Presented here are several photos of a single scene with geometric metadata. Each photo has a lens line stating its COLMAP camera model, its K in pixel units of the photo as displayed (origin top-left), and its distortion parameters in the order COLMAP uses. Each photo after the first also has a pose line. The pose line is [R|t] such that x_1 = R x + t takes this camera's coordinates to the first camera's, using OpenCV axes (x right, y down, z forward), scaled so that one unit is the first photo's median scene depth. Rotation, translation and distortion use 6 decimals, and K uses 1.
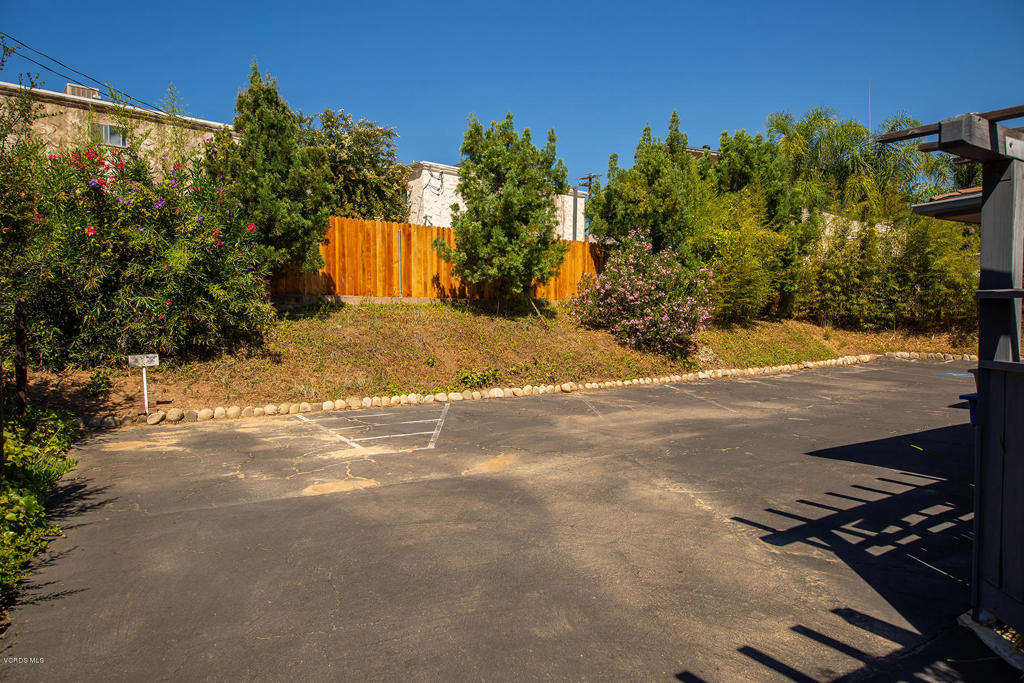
lens RADIAL K [[649.0, 0, 509.9], [0, 649.0, 336.1], [0, 0, 1]] dist [0.005756, -0.000505]
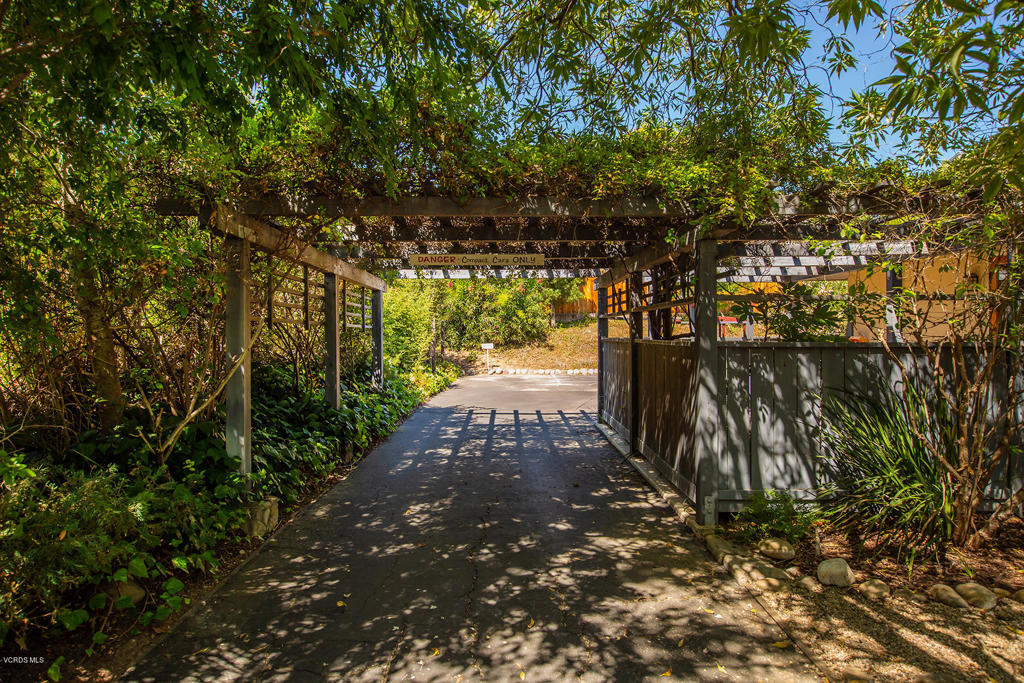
lens RADIAL K [[649.0, 0, 507.9], [0, 649.0, 338.0], [0, 0, 1]] dist [0.005756, -0.000505]
pose [[0.843935, 0.001964, -0.536442, 0.621052], [-0.007722, 0.999934, -0.008487, 0.024747], [0.536390, 0.011305, 0.843894, -0.757849]]
